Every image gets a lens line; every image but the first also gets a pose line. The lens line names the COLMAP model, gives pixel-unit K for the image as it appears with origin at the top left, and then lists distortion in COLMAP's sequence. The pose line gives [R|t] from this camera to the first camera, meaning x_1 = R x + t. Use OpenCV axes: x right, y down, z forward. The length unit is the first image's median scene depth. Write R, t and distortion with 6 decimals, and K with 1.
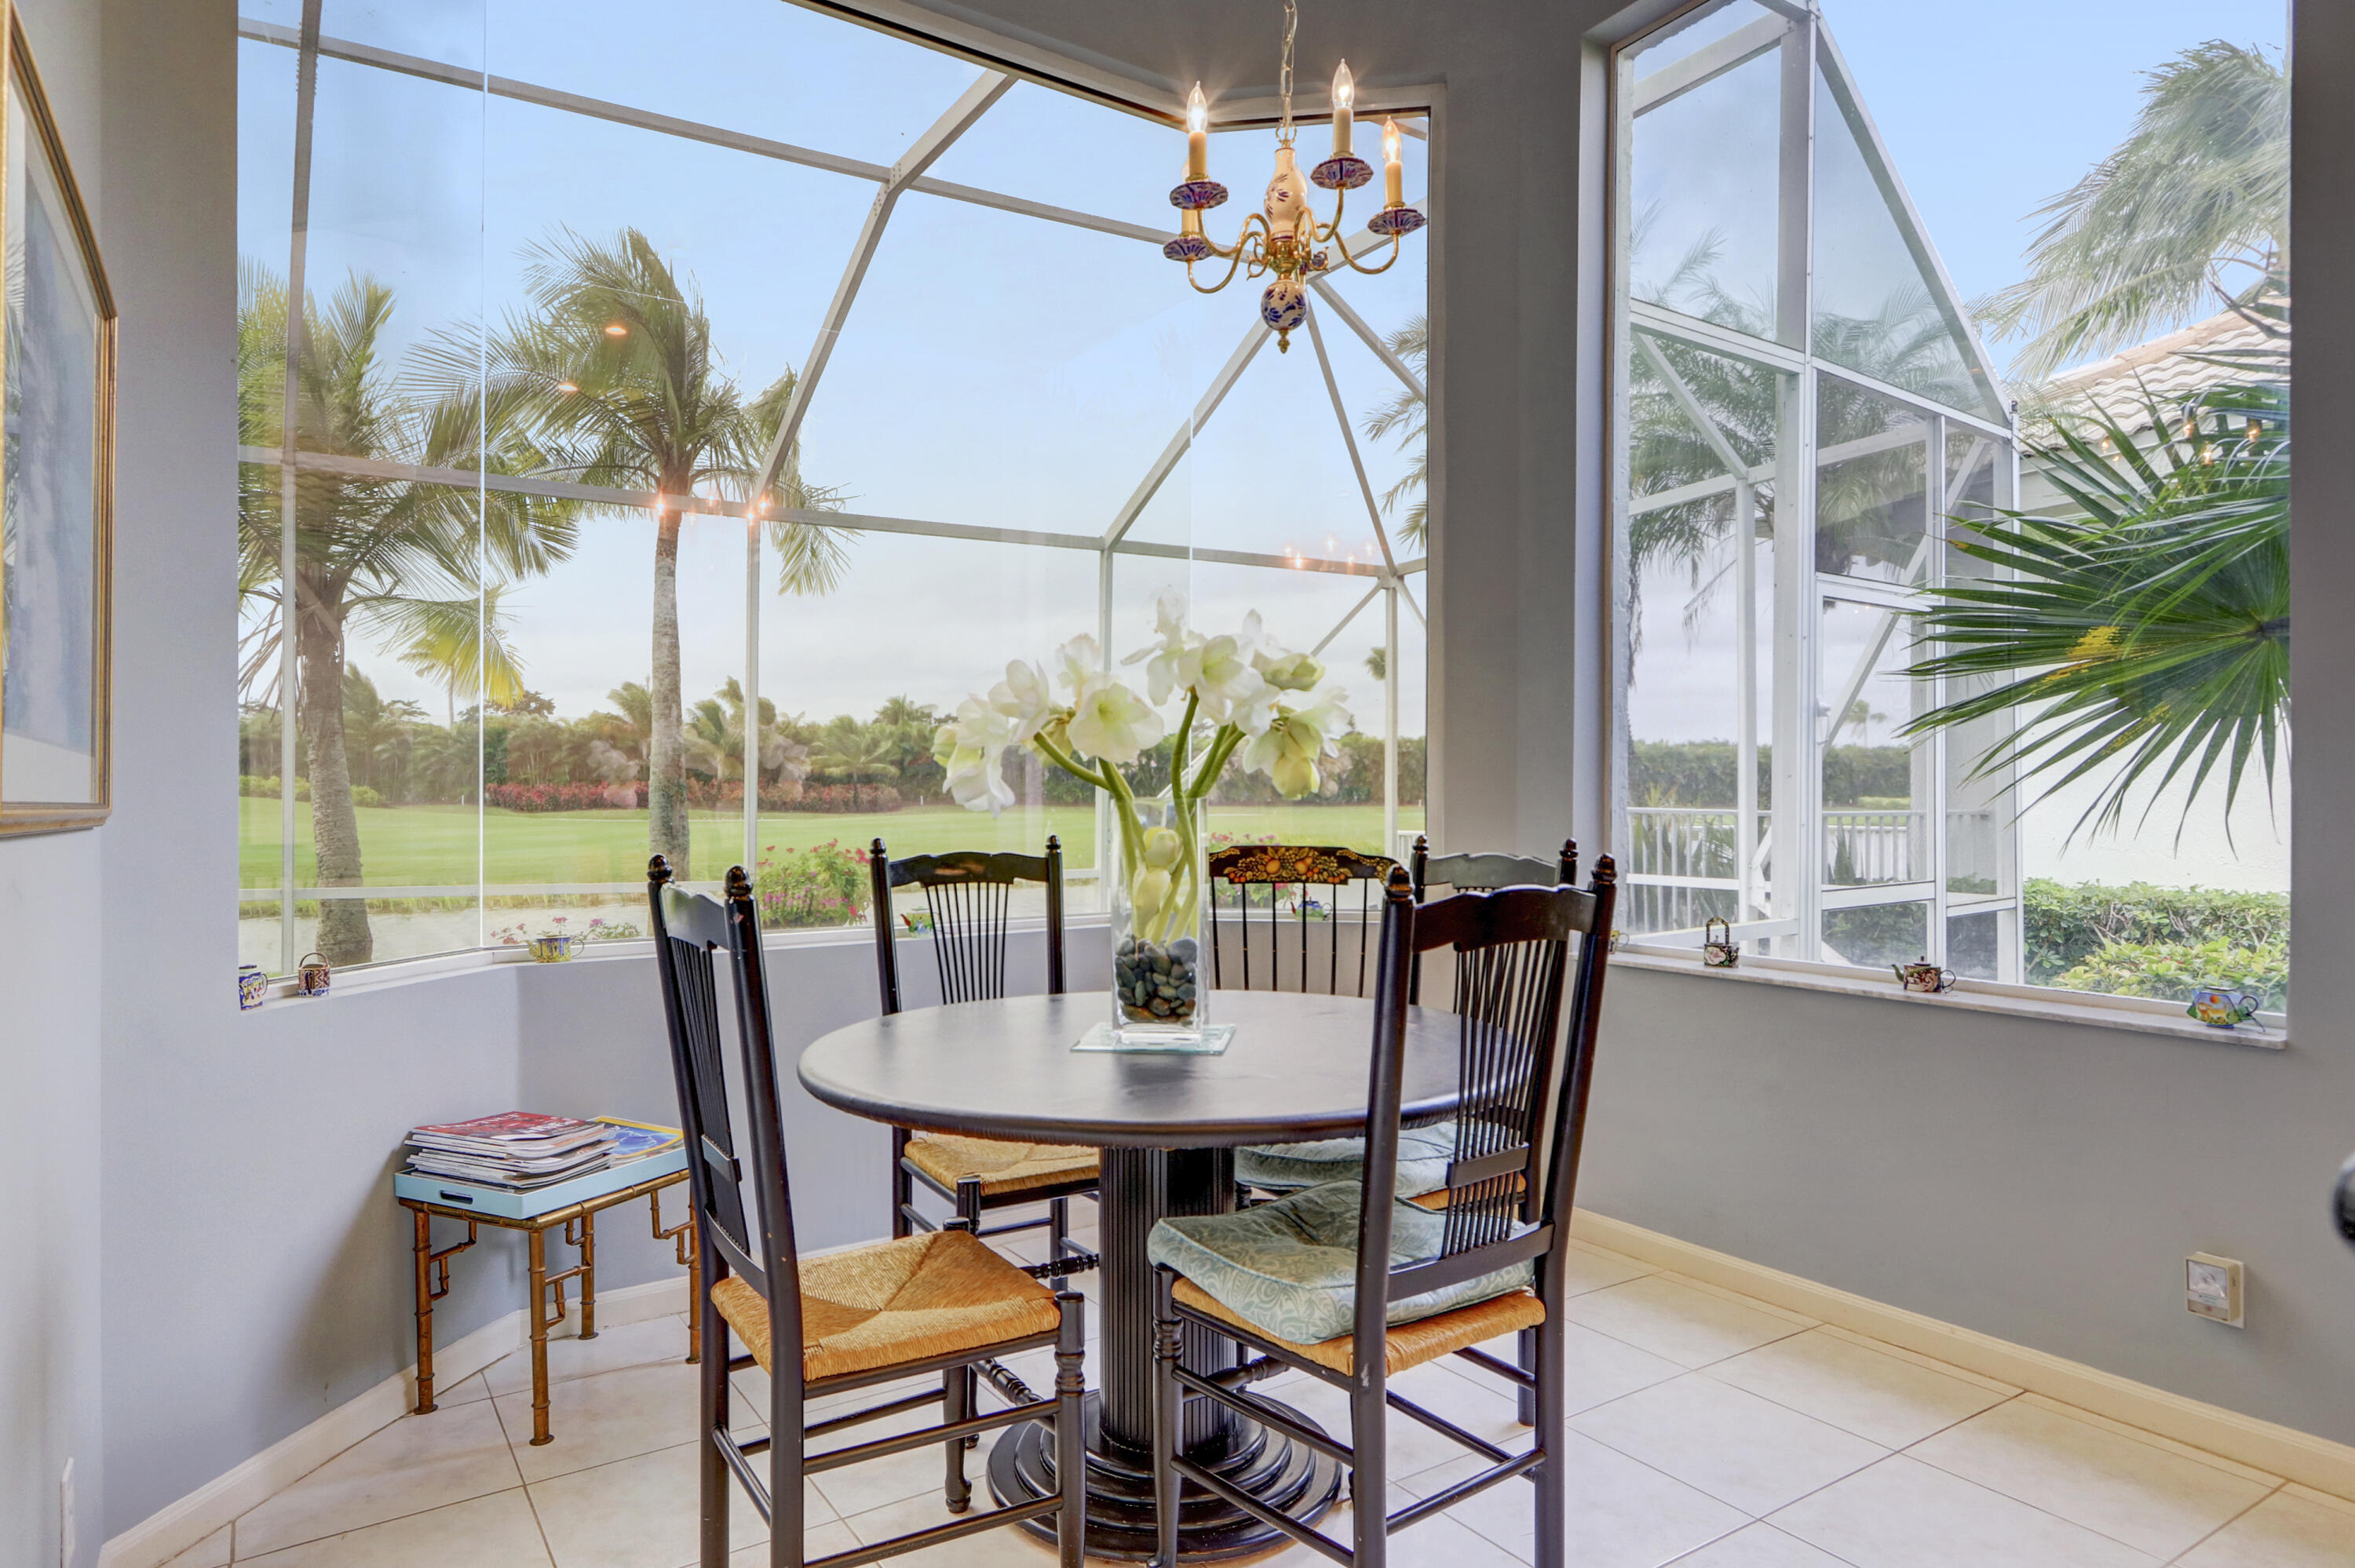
lens RADIAL K [[1380.6, 0, 1133.8], [0, 1380.6, 789.8], [0, 0, 1]] dist [0.002492, 0.000413]
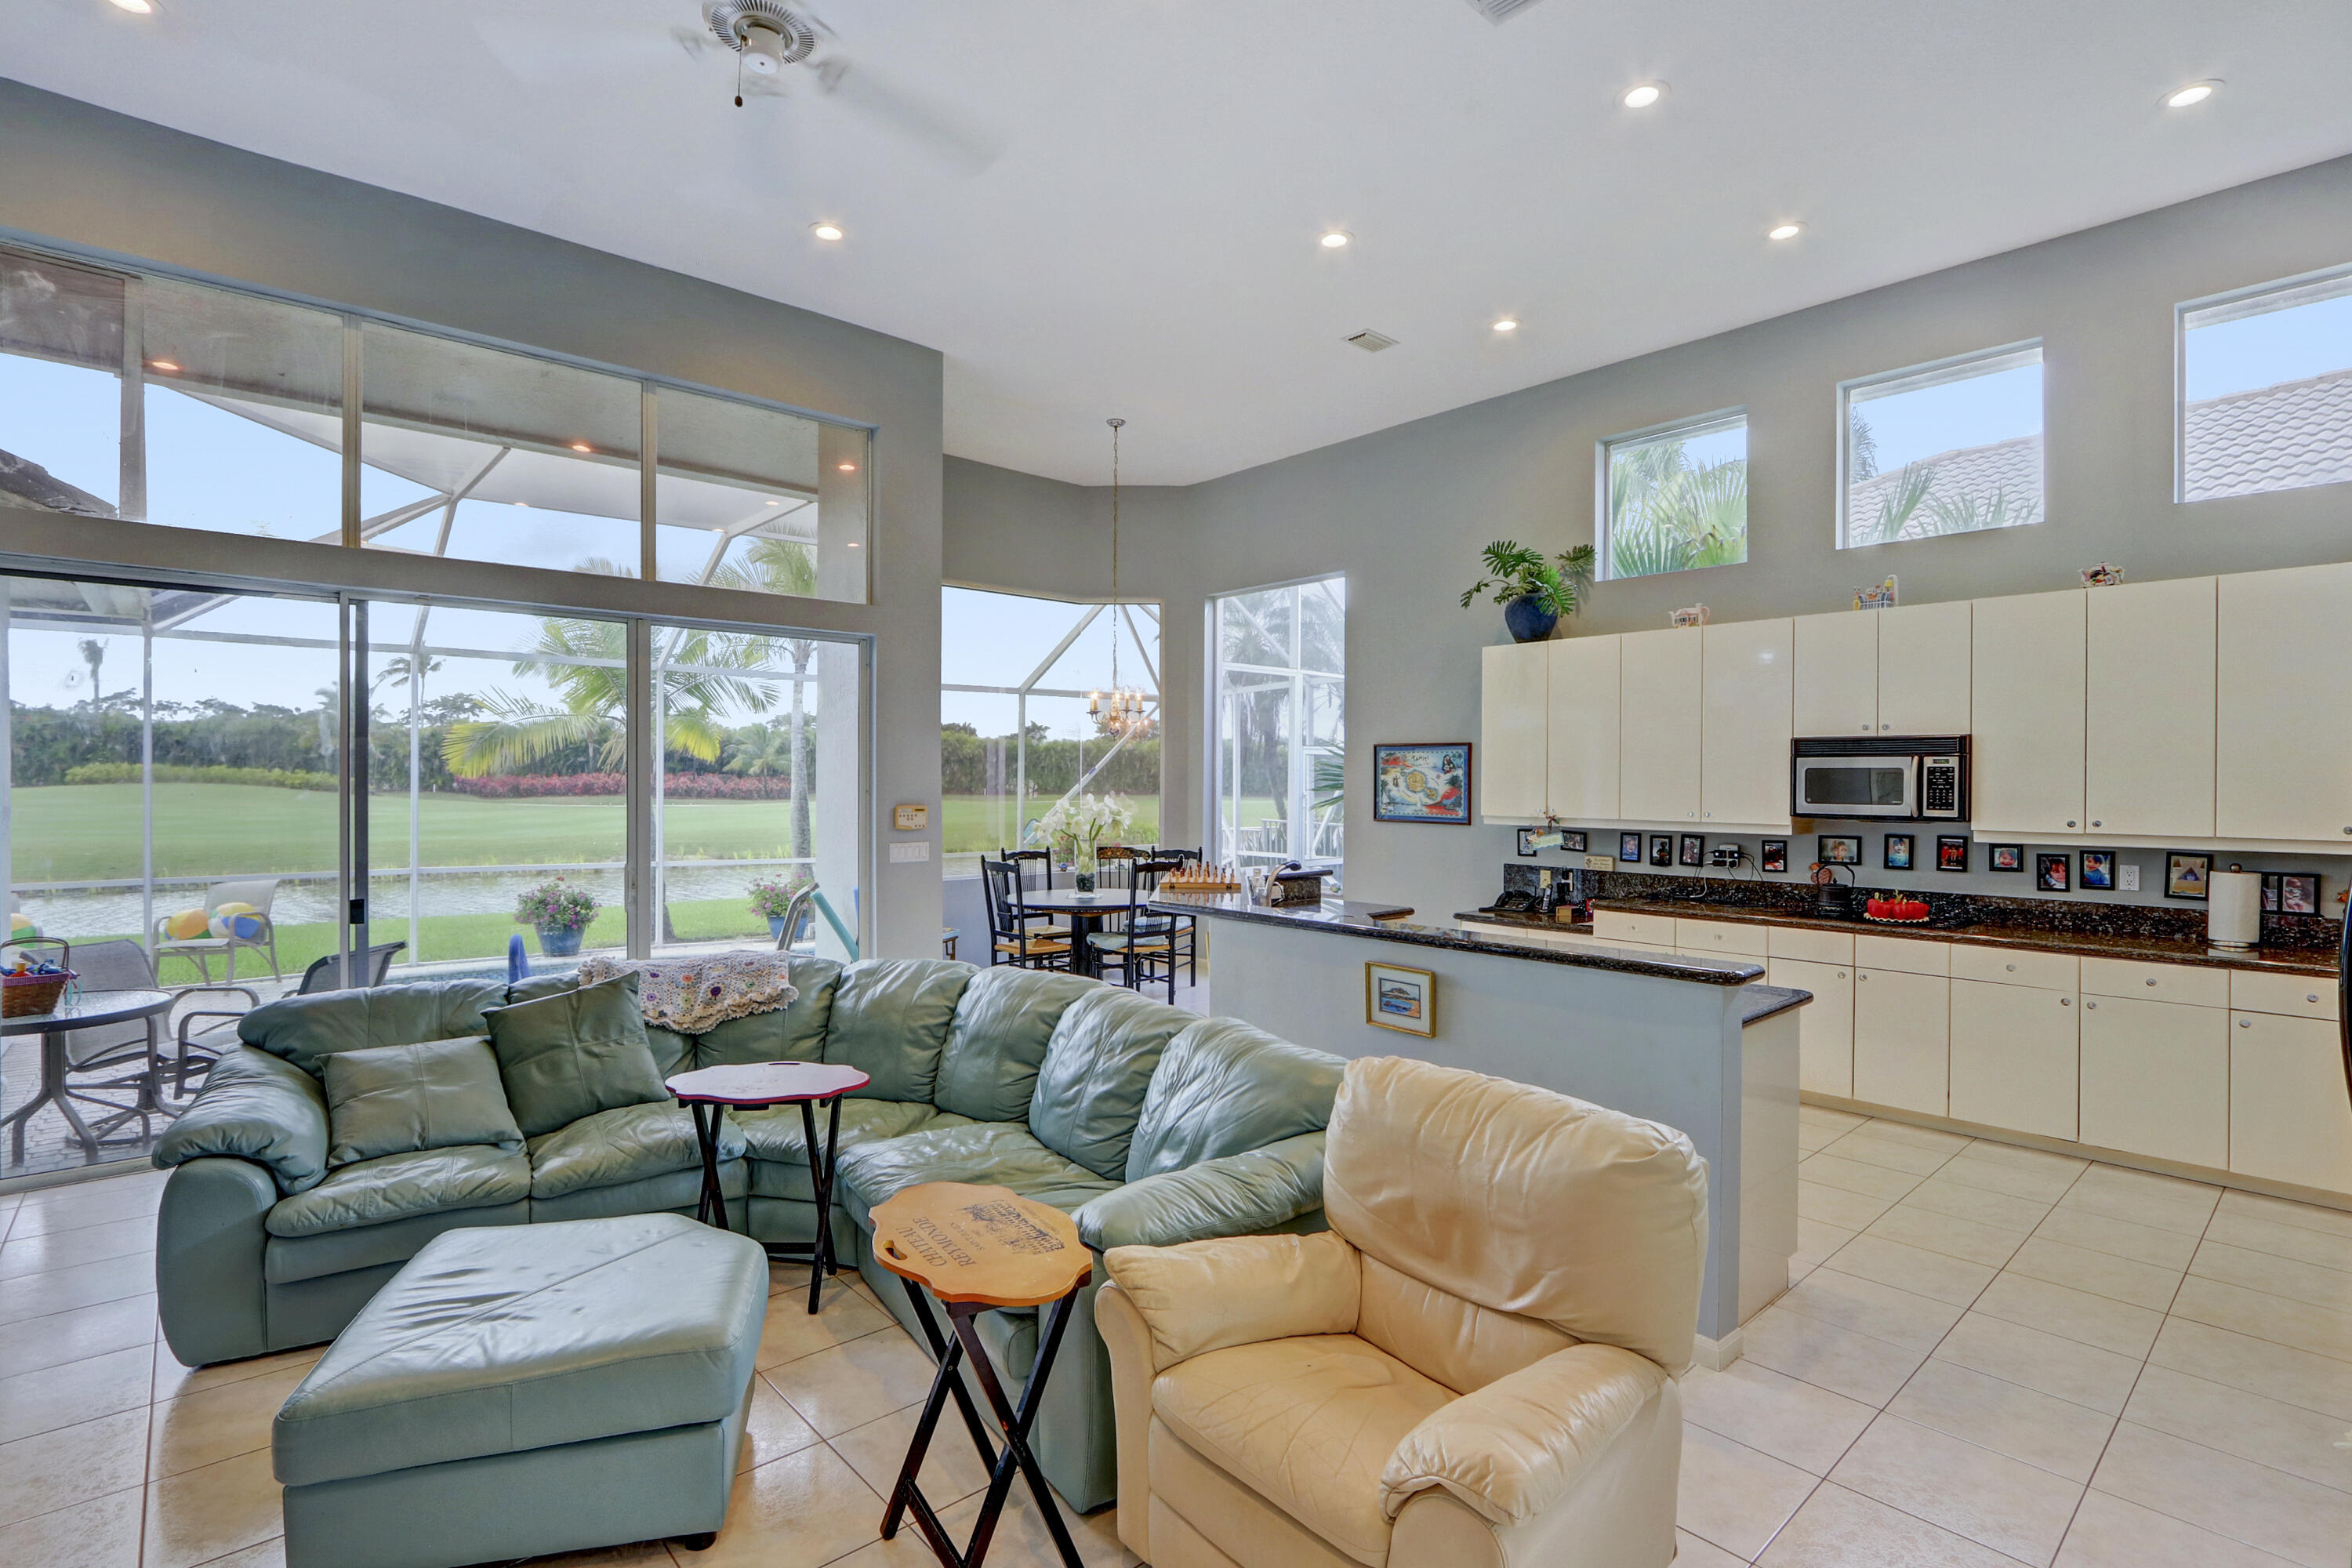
lens RADIAL K [[1123.6, 0, 1177.7], [0, 1123.6, 775.2], [0, 0, 1]] dist [-0.013177, -0.000744]
pose [[0.984336, 0.008645, 0.176092, -0.241894], [-0.008310, 0.999962, -0.002640, -0.142481], [-0.176109, 0.001135, 0.984370, -1.887863]]
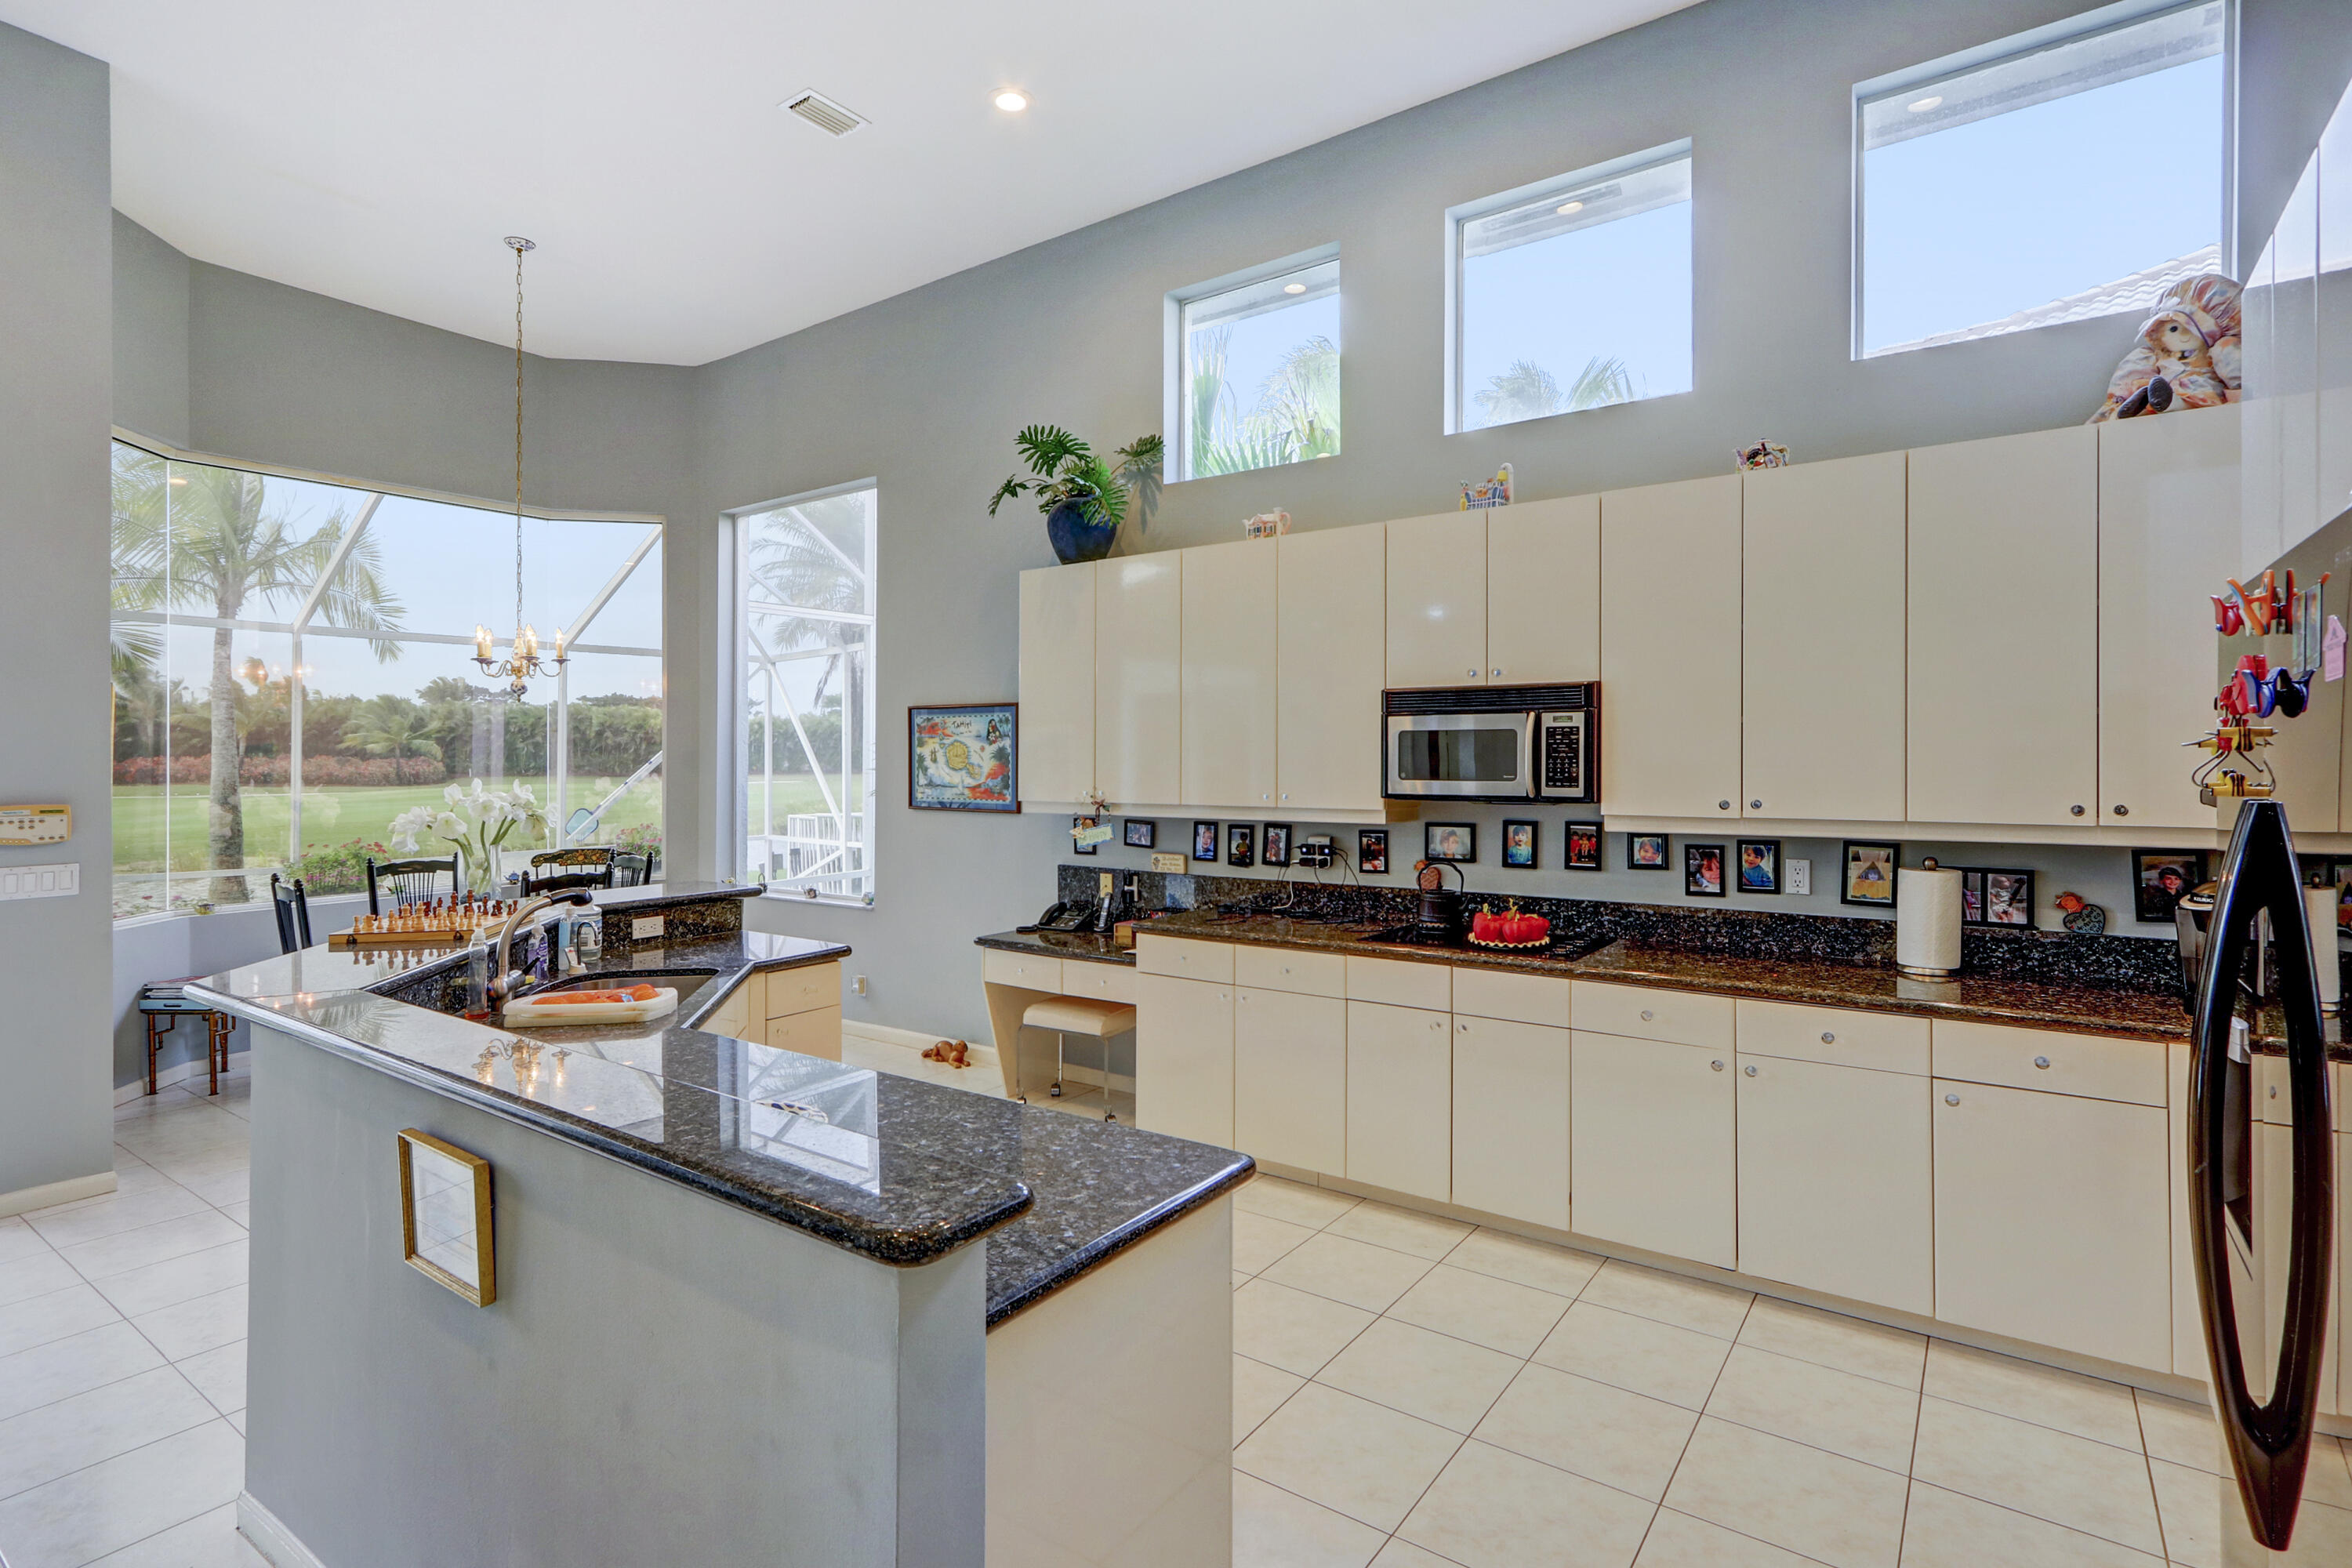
lens RADIAL K [[1153.6, 0, 1164.0], [0, 1153.6, 758.8], [0, 0, 1]] dist [0.003501, 0.000548]
pose [[0.927158, -0.003492, 0.374654, 0.347157], [0.002466, 0.999992, 0.003217, -0.139523], [-0.374662, -0.002058, 0.927159, -1.404504]]
